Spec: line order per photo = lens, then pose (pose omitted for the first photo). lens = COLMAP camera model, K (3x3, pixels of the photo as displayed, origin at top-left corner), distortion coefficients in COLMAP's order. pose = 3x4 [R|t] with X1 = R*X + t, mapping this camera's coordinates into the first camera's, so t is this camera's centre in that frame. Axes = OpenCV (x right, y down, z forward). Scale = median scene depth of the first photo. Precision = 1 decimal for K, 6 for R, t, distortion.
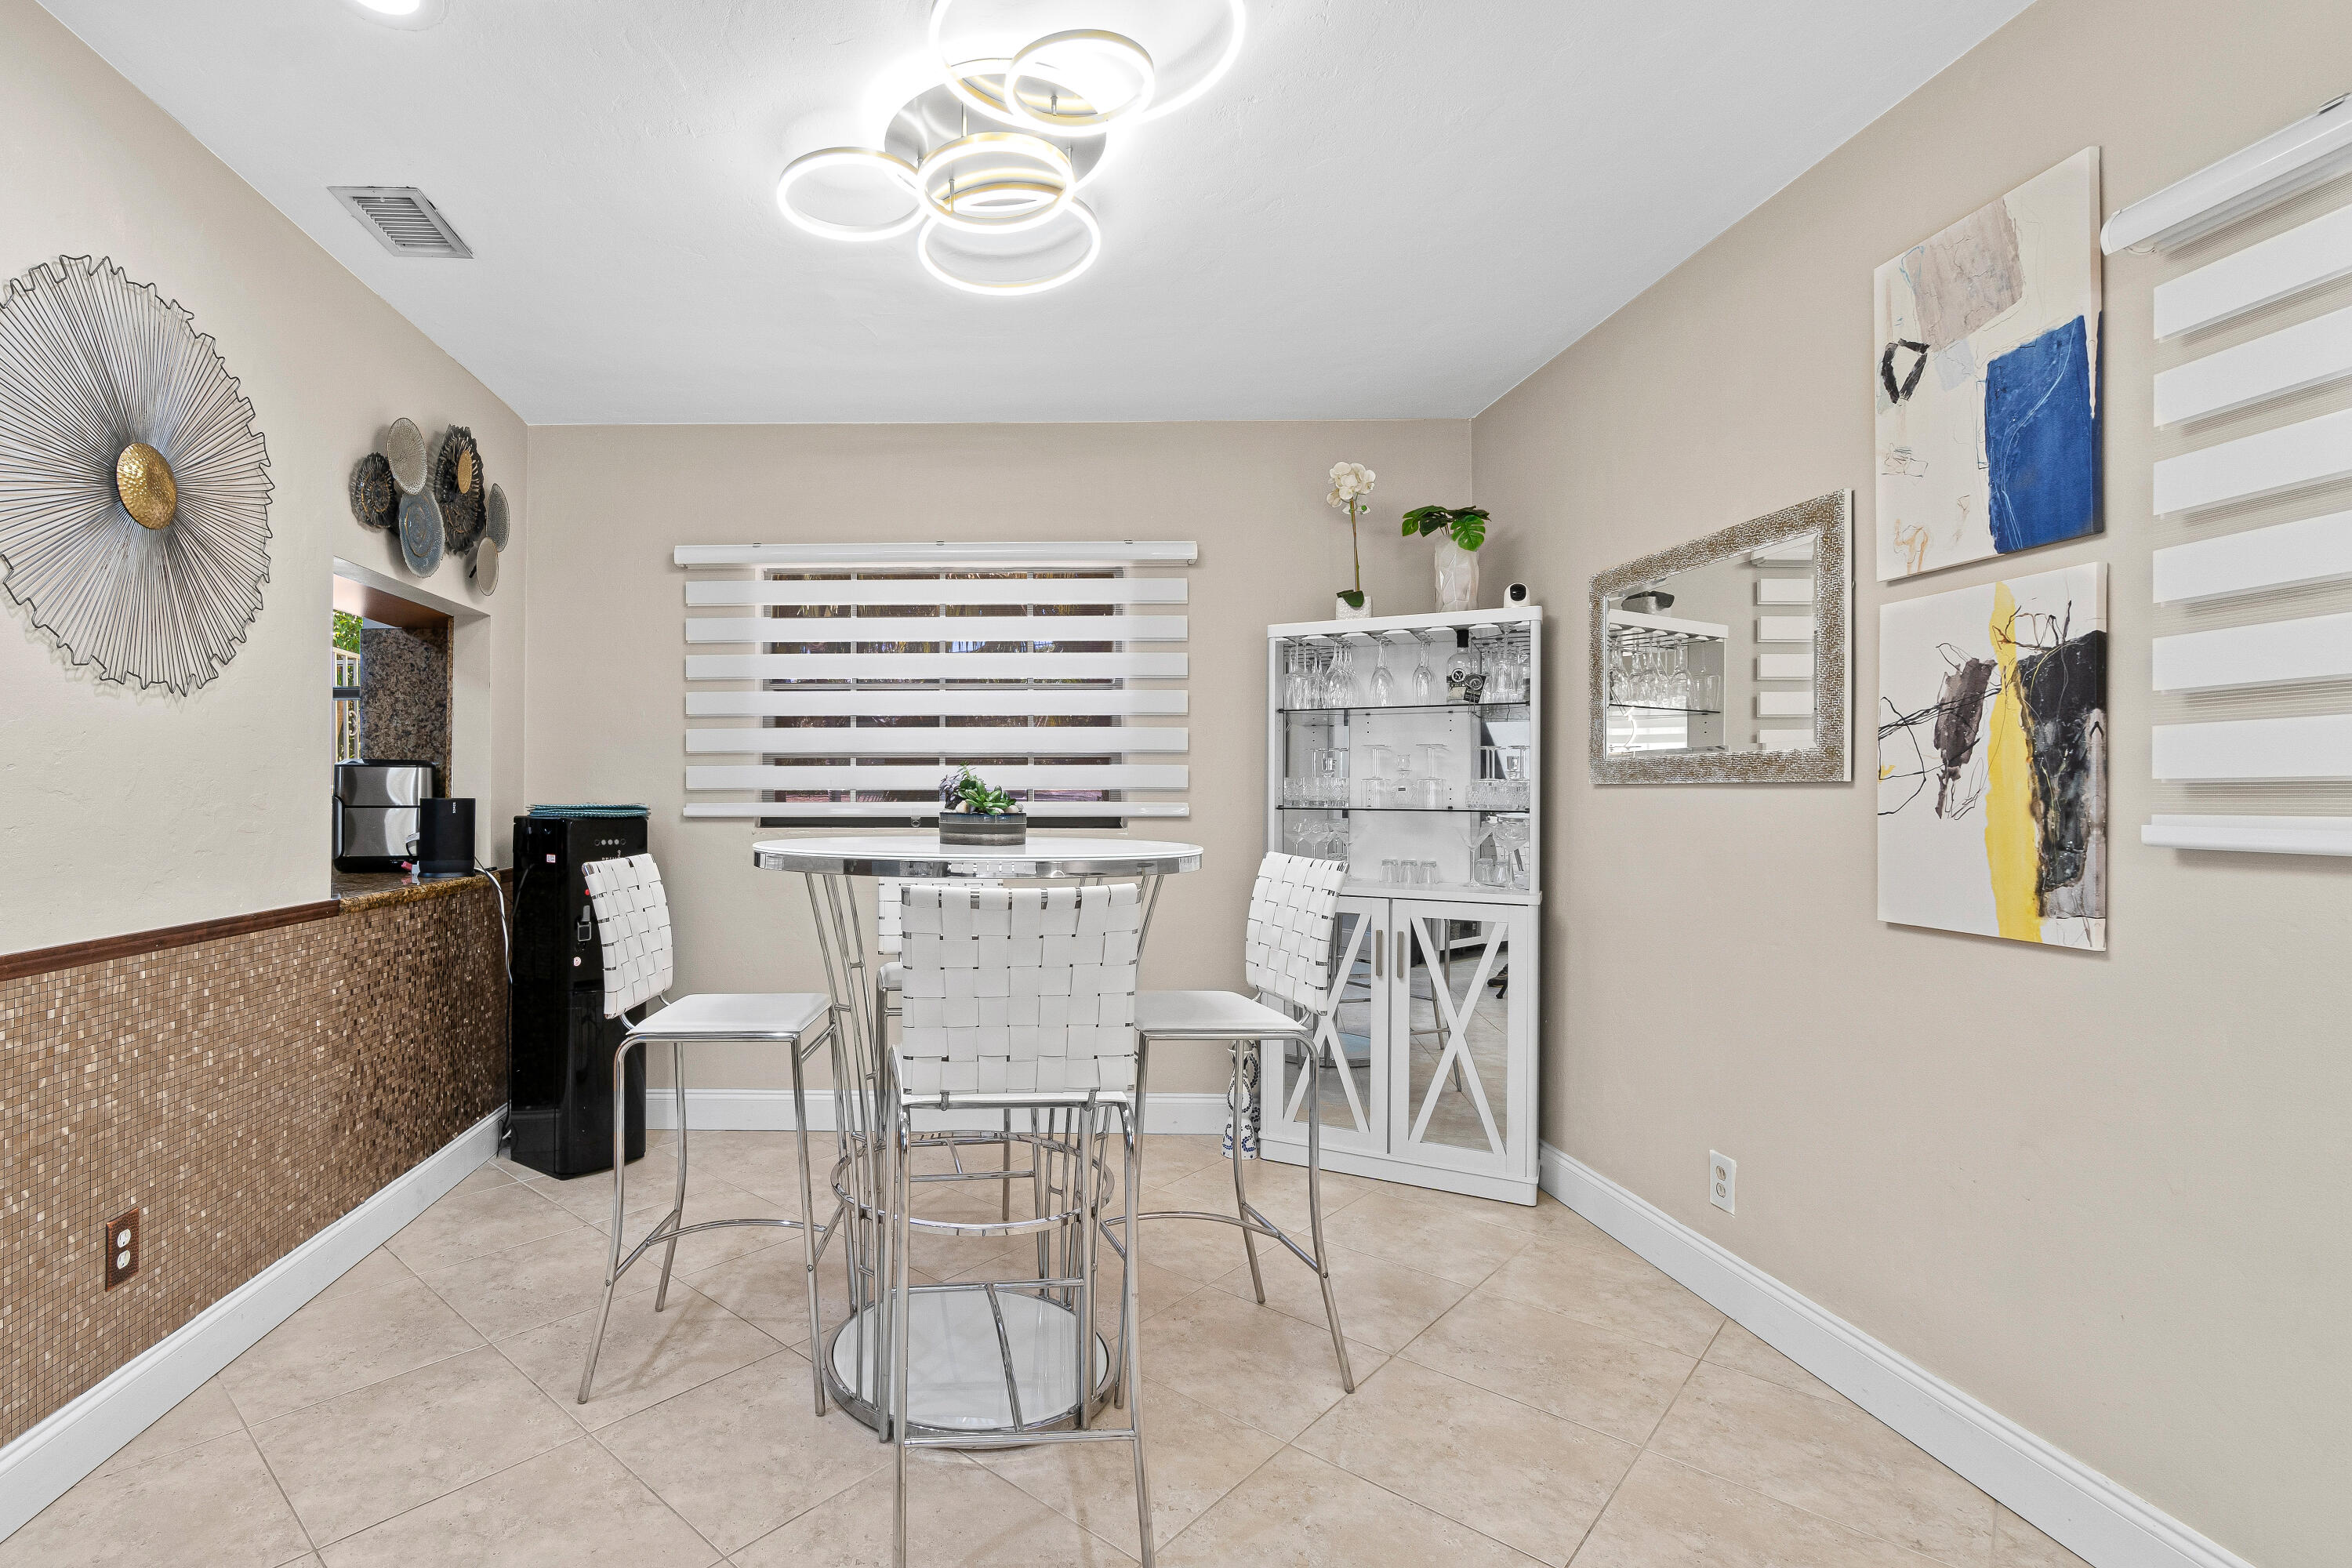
lens RADIAL K [[1099.5, 0, 929.9], [0, 1099.5, 787.1], [0, 0, 1]] dist [-0.006109, -0.001591]
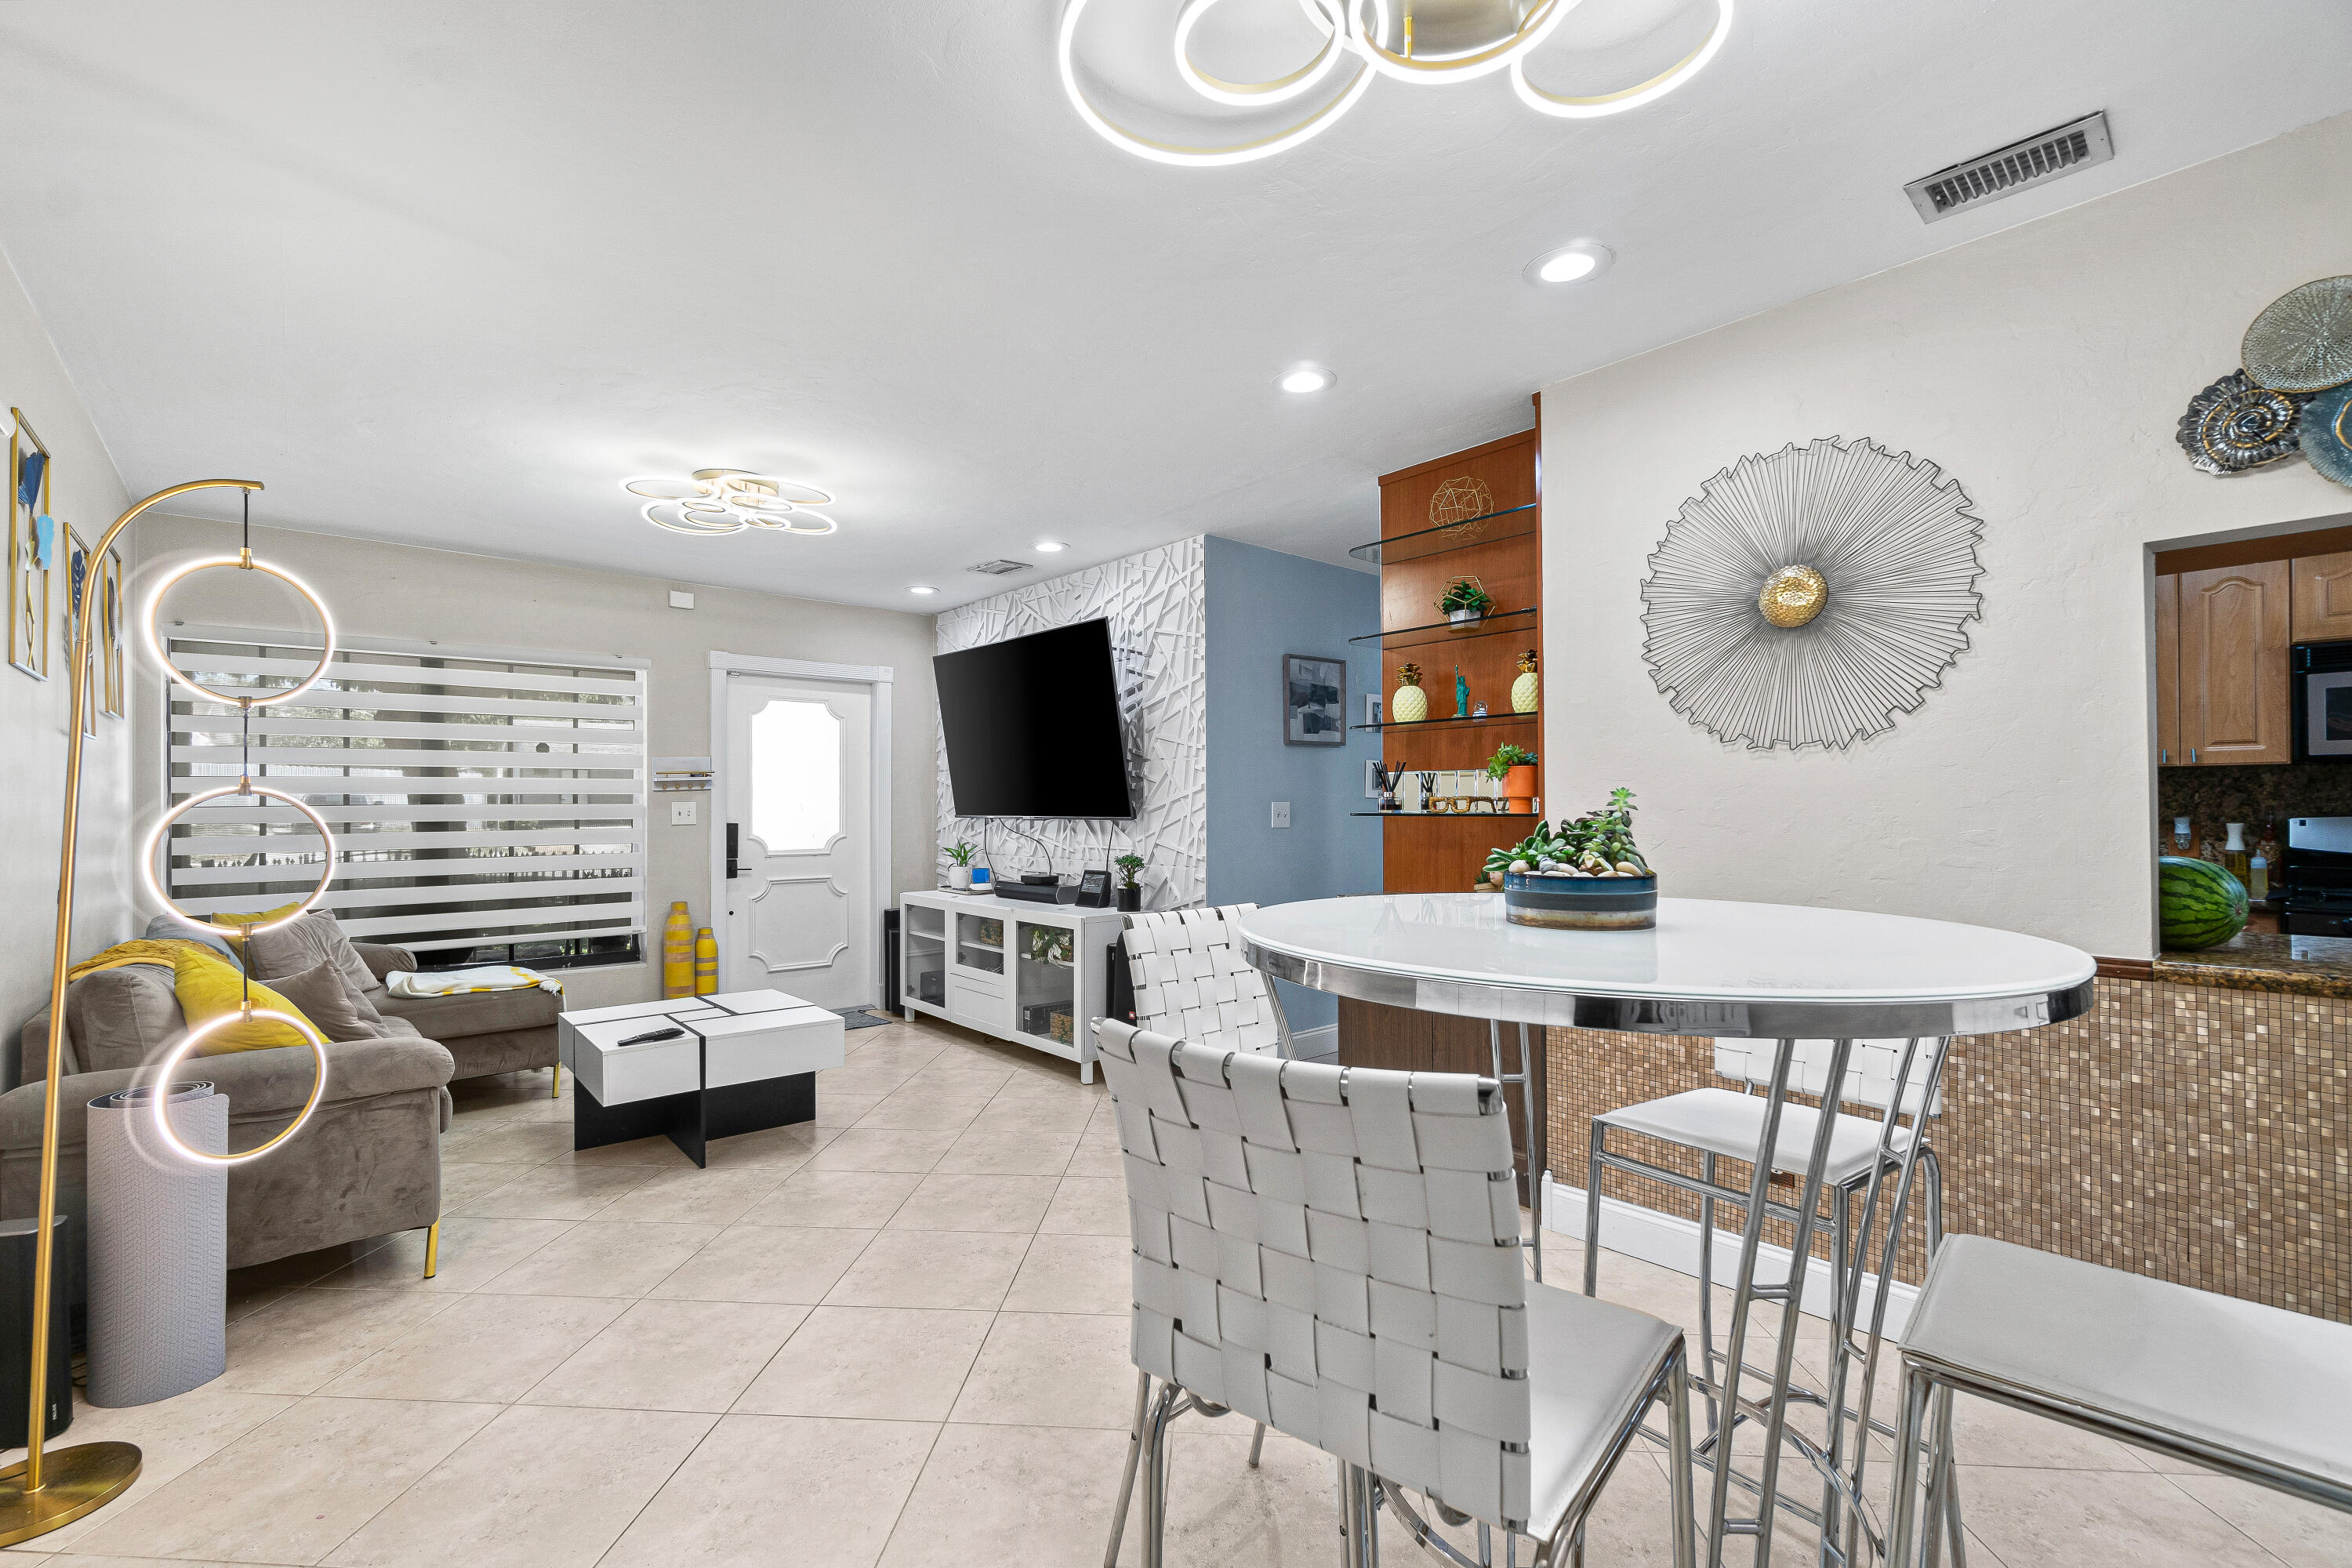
lens RADIAL K [[1038.2, 0, 1169.2], [0, 1038.2, 798.8], [0, 0, 1]] dist [-0.007353, 0.002886]
pose [[-0.744458, -0.009796, -0.667597, 0.495402], [0.003622, 0.999818, -0.018710, -0.007228], [0.667659, -0.016347, -0.744287, 1.042540]]
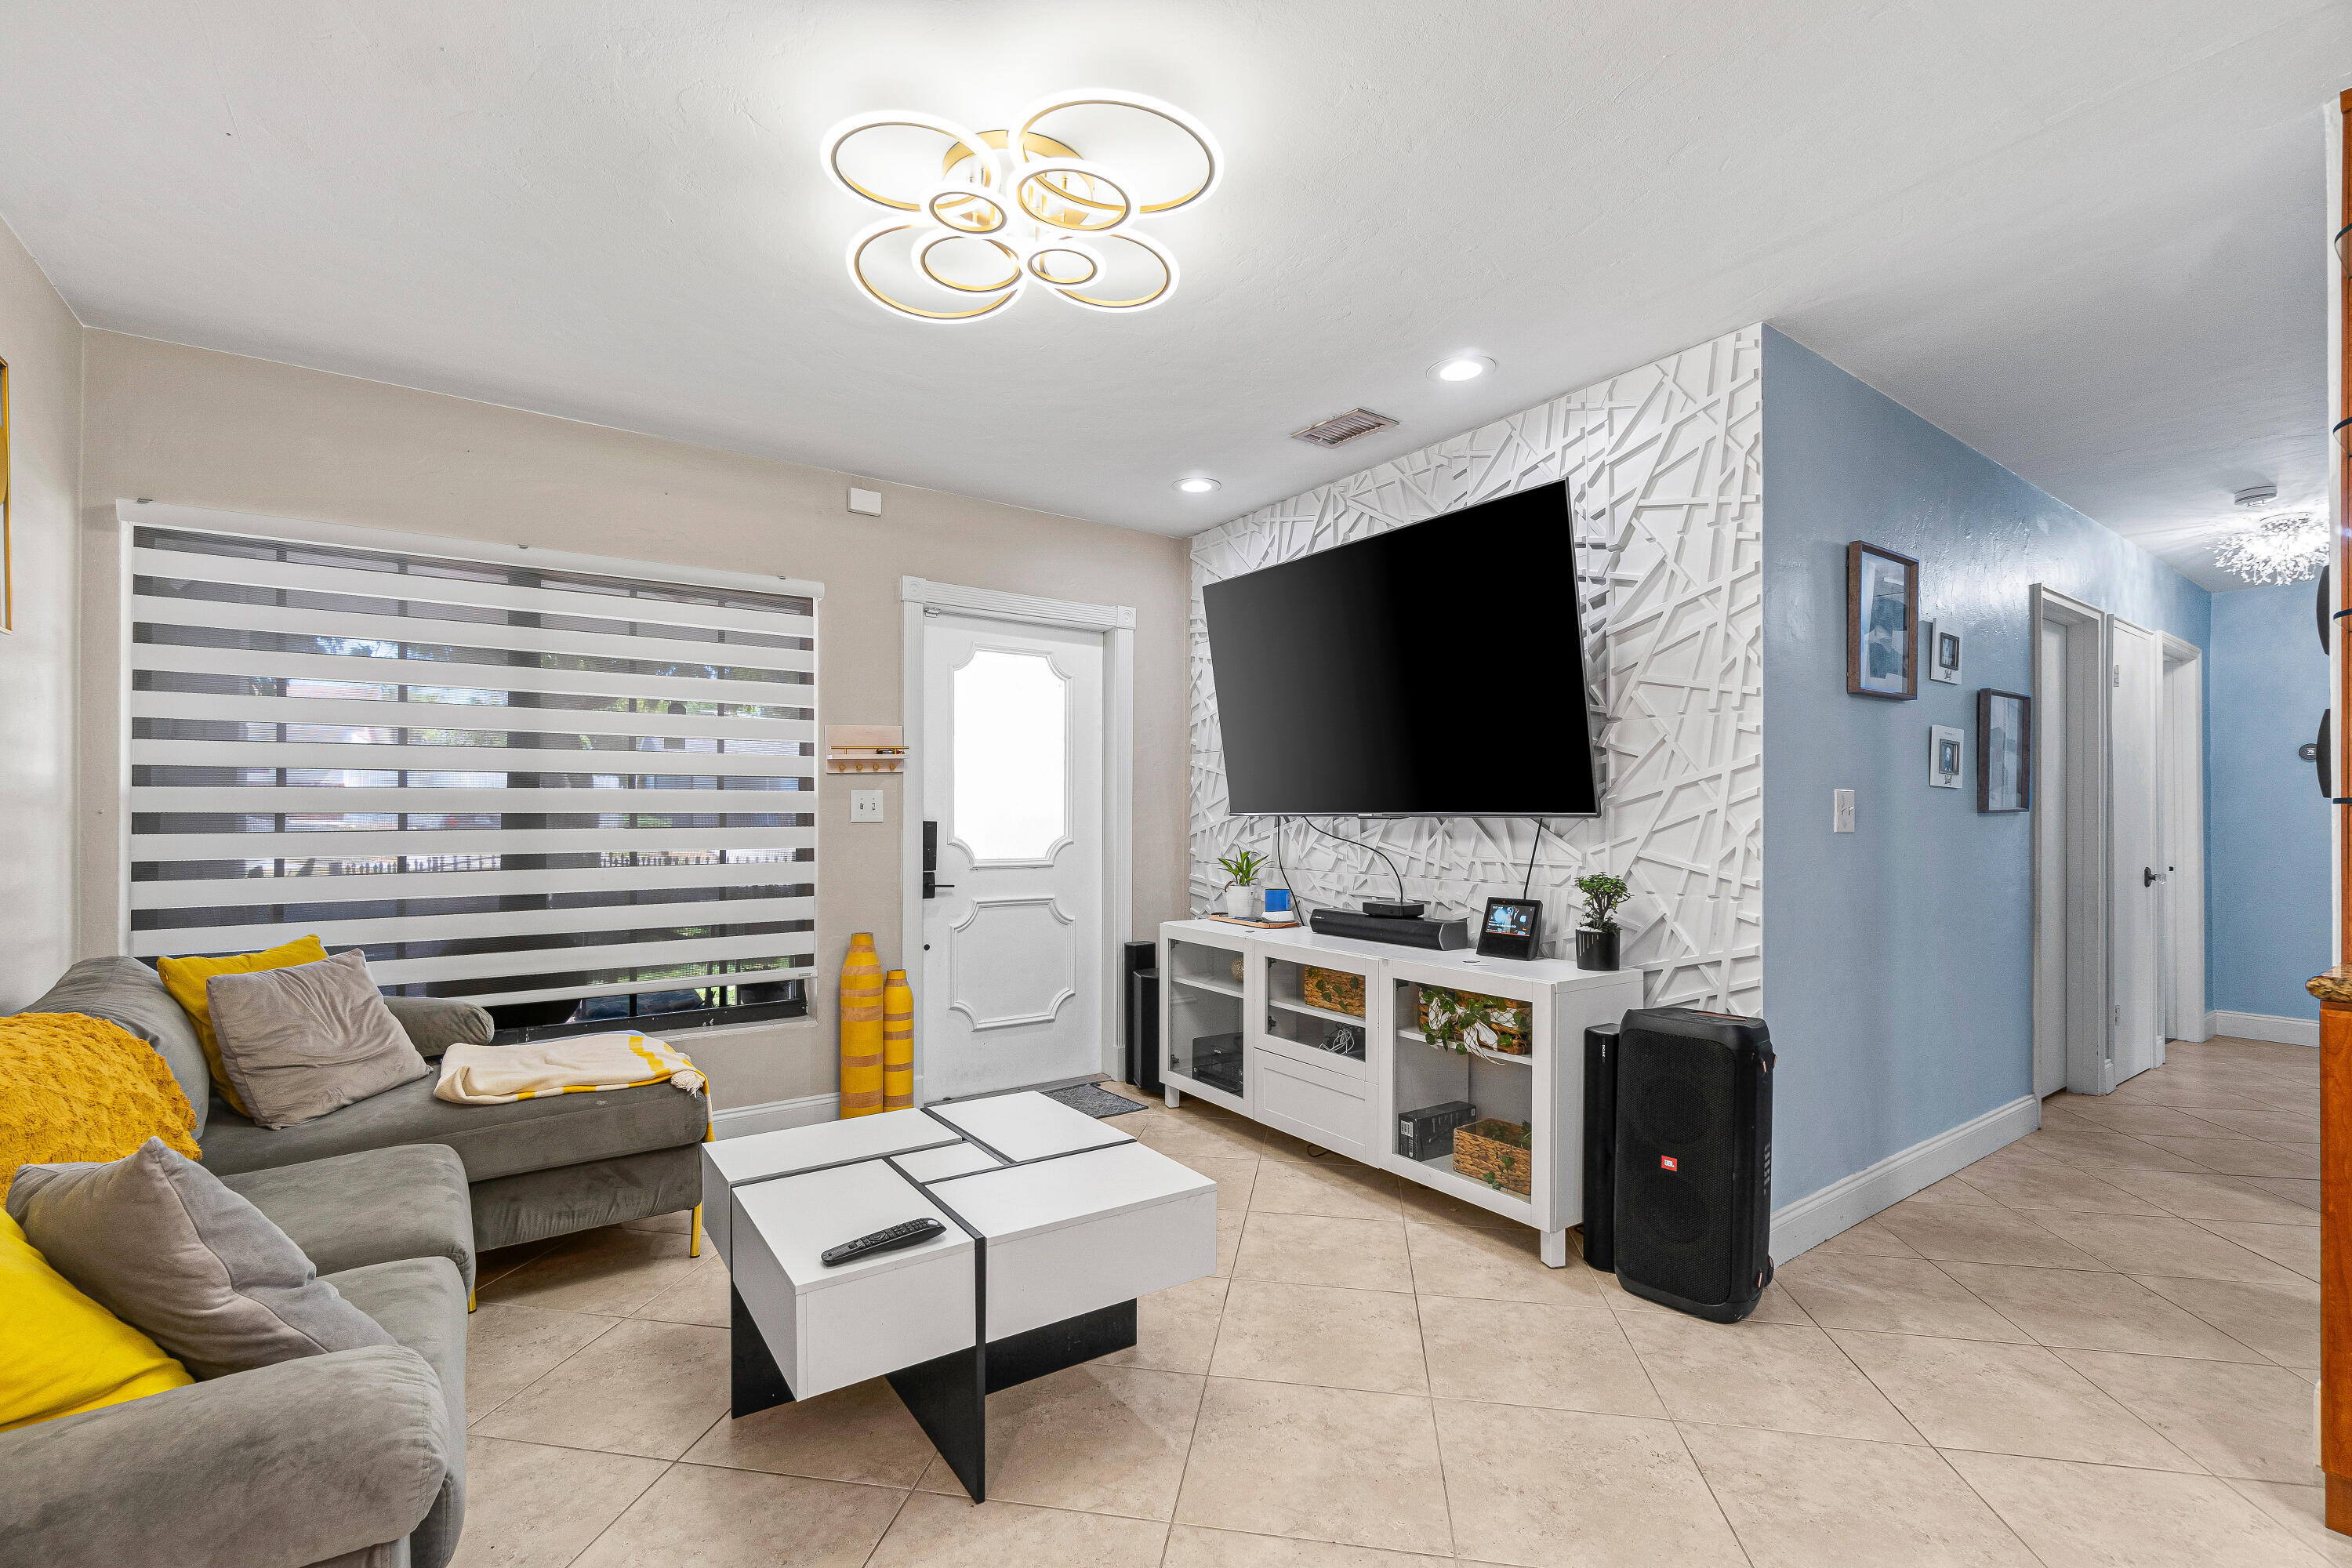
lens RADIAL K [[1038.2, 0, 1154.0], [0, 1038.2, 804.6], [0, 0, 1]] dist [-0.007353, 0.002886]
pose [[-0.812561, -0.012629, -0.582739, 0.358283], [-0.002361, 0.999828, -0.018376, 0.002756], [0.582871, -0.013556, -0.812452, 0.294743]]
